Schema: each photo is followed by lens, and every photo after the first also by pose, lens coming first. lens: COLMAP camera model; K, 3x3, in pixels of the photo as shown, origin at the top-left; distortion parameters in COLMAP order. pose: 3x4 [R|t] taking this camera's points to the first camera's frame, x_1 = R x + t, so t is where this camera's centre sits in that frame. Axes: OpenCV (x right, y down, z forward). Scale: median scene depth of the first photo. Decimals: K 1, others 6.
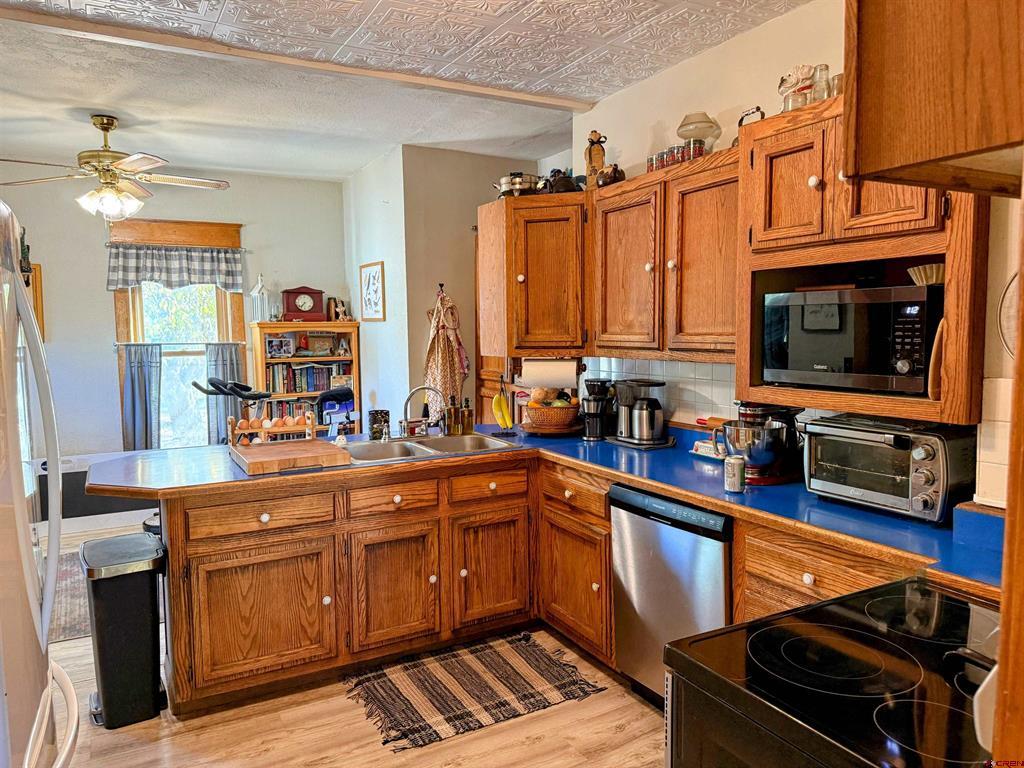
lens RADIAL K [[724.8, 0, 511.9], [0, 724.8, 393.2], [0, 0, 1]] dist [0.001173, -0.017807]
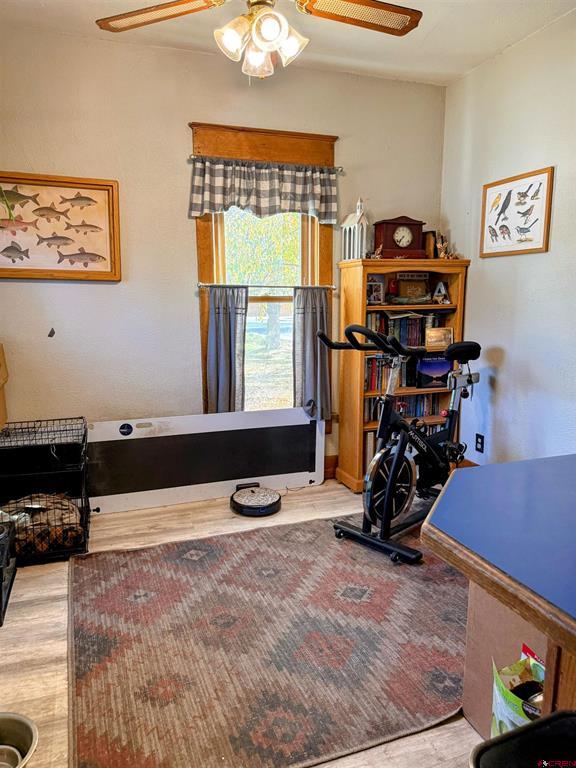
lens RADIAL K [[543.6, 0, 287.4], [0, 543.6, 377.5], [0, 0, 1]] dist [0.001173, -0.017807]
pose [[0.988845, 0.012492, -0.148424, -0.339728], [-0.005132, 0.998743, 0.049869, 0.002810], [0.148861, -0.048551, 0.987666, 0.391432]]
